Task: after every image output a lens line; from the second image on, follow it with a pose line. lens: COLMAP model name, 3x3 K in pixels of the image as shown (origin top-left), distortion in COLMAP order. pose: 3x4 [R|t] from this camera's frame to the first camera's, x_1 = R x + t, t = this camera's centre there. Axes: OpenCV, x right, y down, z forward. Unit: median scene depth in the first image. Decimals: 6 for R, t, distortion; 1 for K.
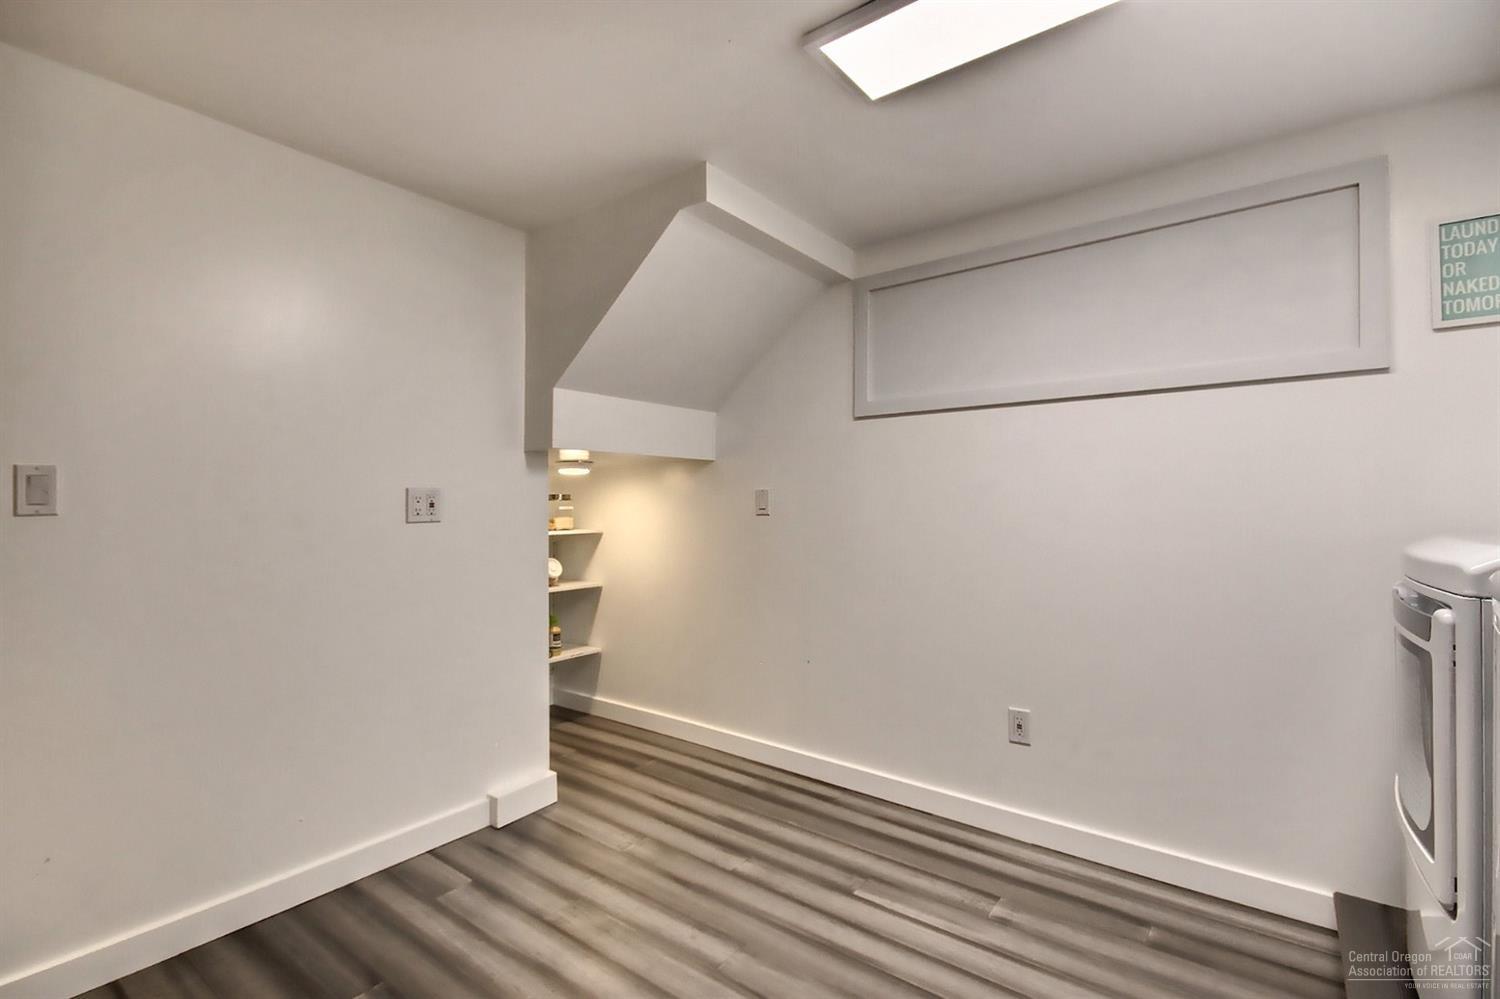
lens RADIAL K [[702.3, 0, 740.7], [0, 702.3, 500.5], [0, 0, 1]] dist [-0.000336, 0.000018]
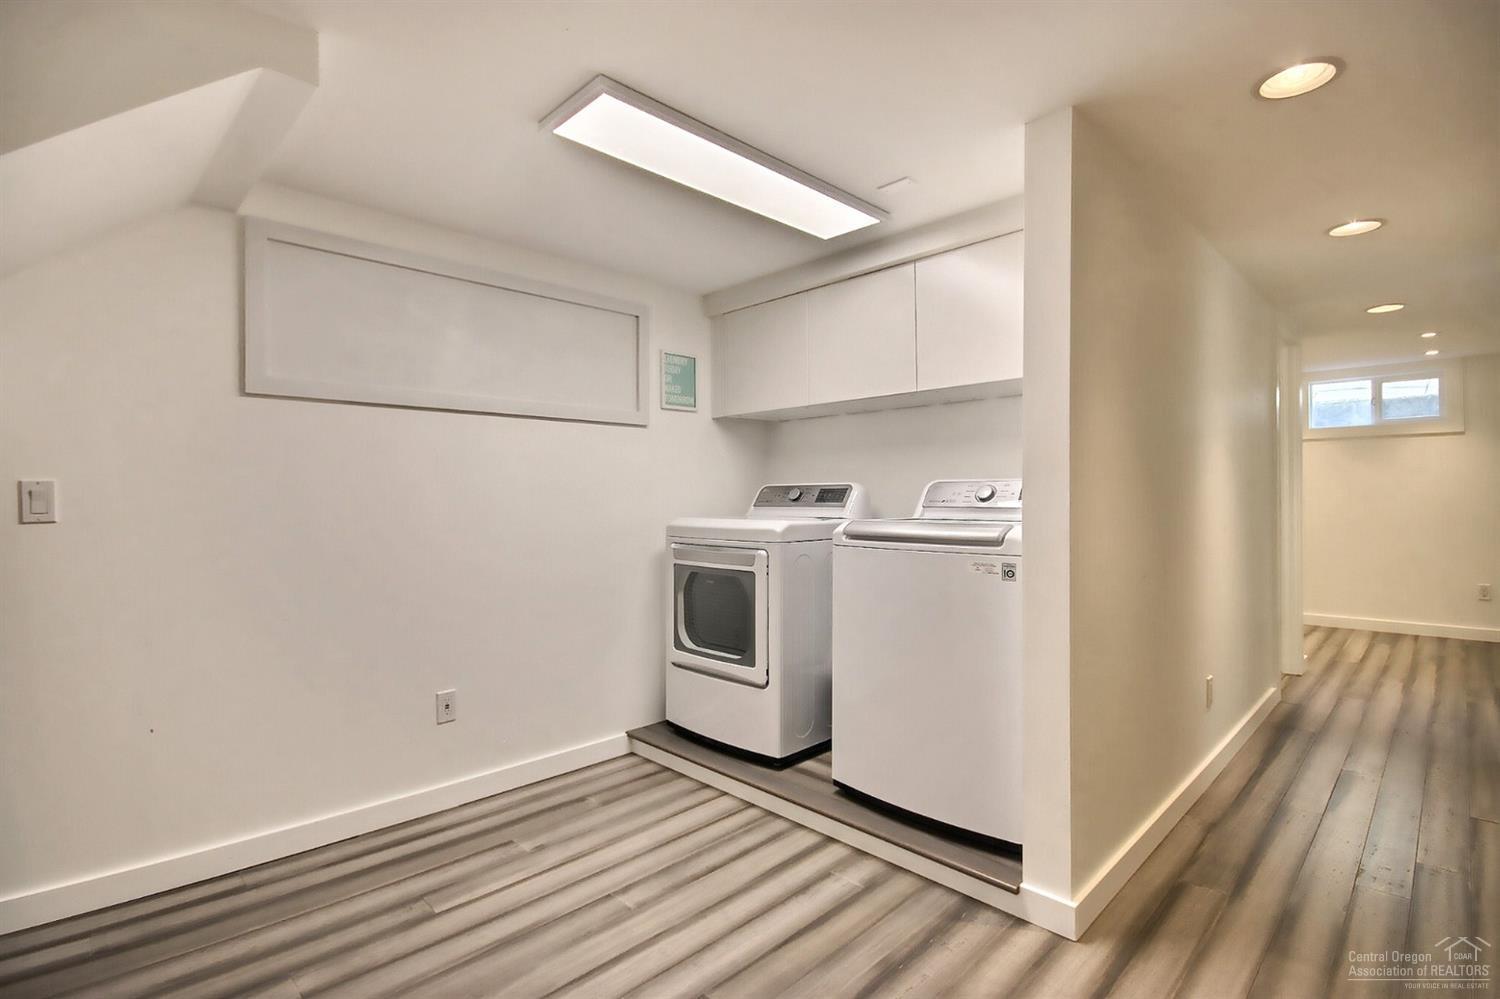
lens RADIAL K [[702.3, 0, 740.7], [0, 702.3, 500.5], [0, 0, 1]] dist [-0.000336, 0.000018]
pose [[0.126028, -0.000246, 0.992027, -0.728484], [-0.003449, 0.999994, 0.000686, 0.000319], [-0.992021, -0.003508, 0.126026, 0.473856]]
